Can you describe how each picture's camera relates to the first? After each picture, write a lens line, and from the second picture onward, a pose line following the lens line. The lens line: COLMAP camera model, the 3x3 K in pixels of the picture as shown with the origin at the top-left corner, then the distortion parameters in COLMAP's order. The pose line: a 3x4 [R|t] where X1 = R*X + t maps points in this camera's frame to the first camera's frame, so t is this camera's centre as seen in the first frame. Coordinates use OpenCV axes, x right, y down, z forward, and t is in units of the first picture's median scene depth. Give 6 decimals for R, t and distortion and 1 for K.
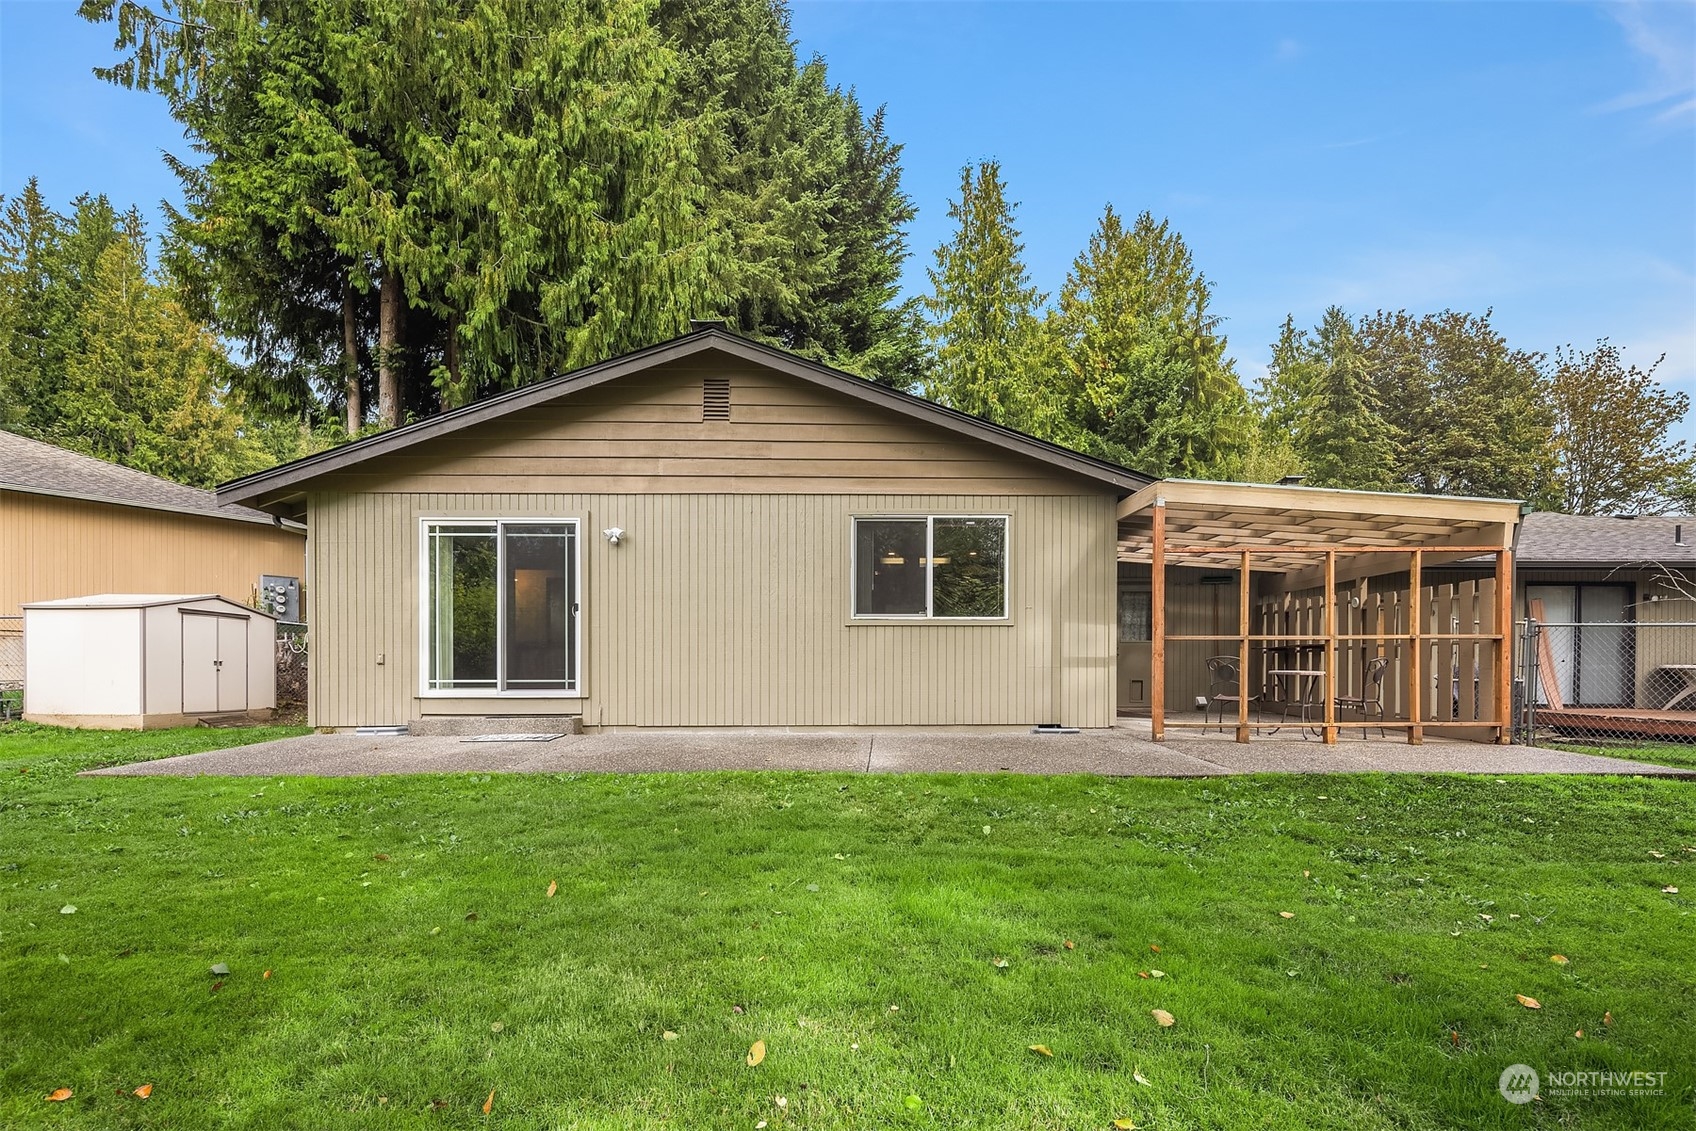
lens RADIAL K [[825.8, 0, 847.8], [0, 825.8, 691.2], [0, 0, 1]] dist [0.002239, 0.000366]
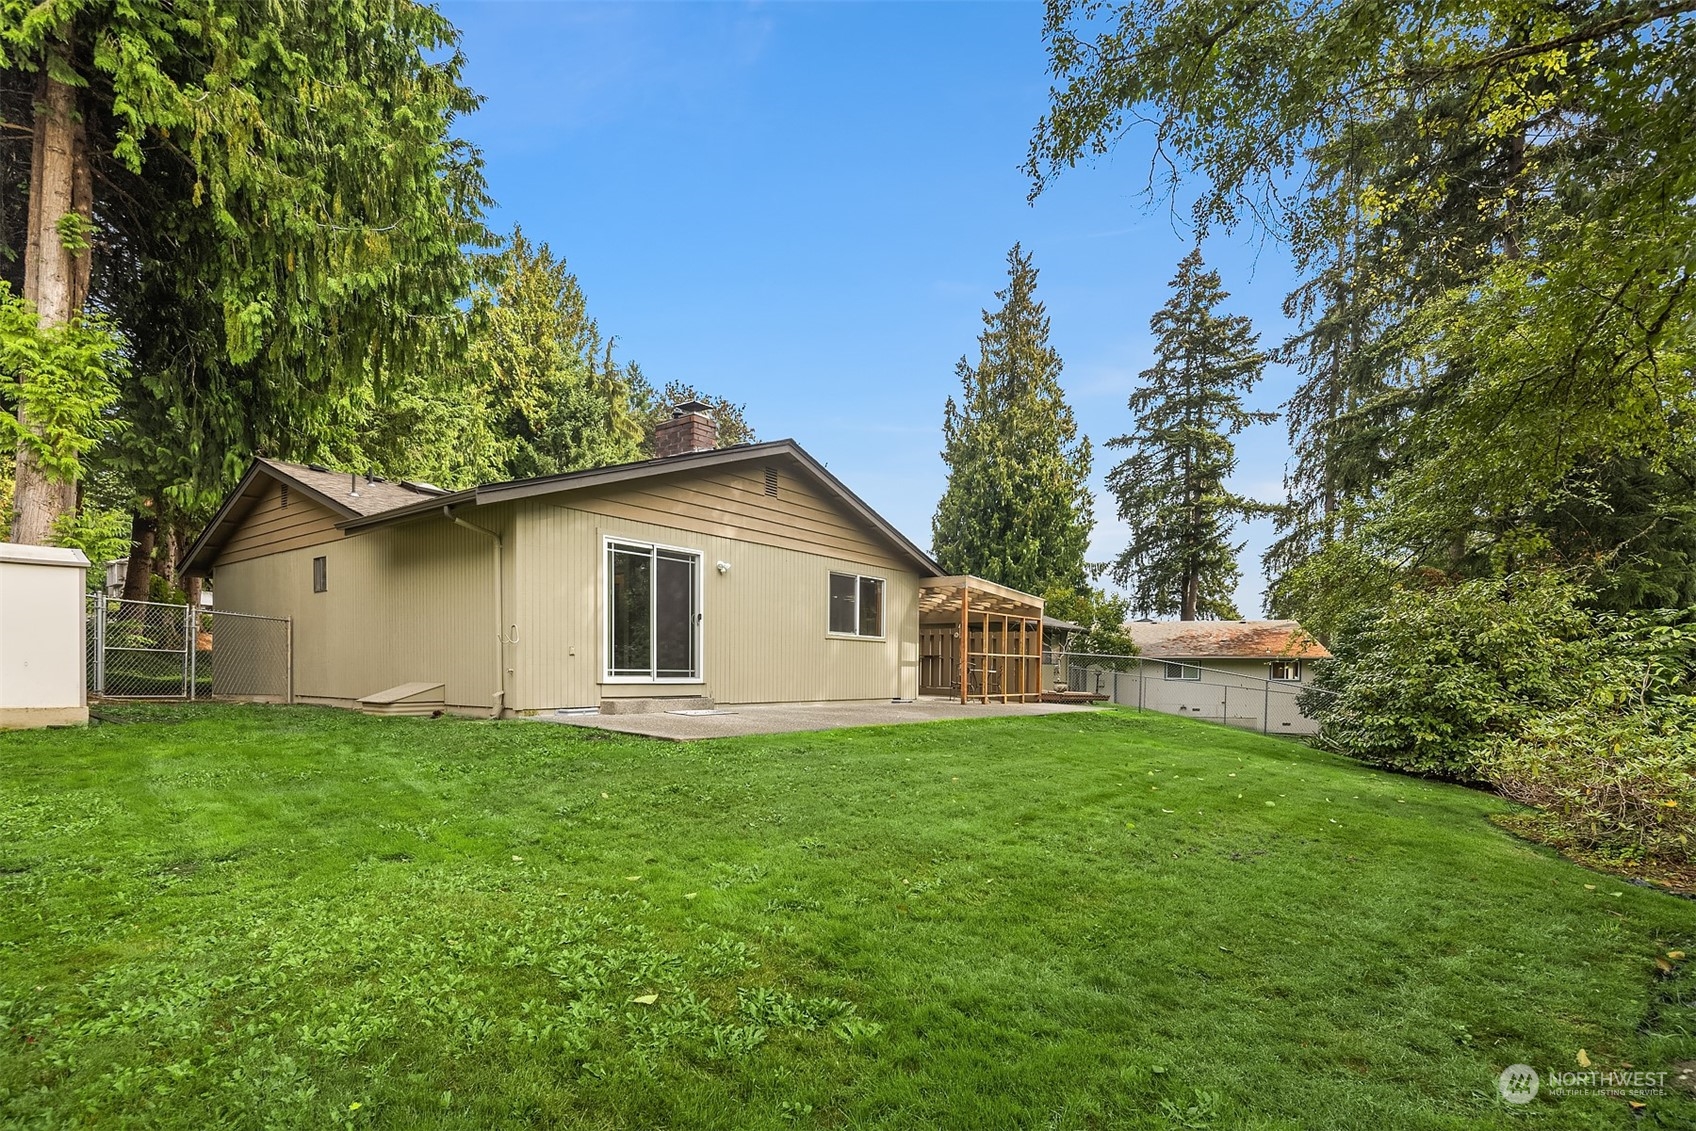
lens RADIAL K [[825.8, 0, 847.8], [0, 825.8, 691.2], [0, 0, 1]] dist [0.002239, 0.000366]
pose [[0.632825, -0.007738, 0.774256, -1.213315], [-0.002189, 0.999928, 0.011782, 0.004054], [-0.774292, -0.009151, 0.632763, -0.045818]]
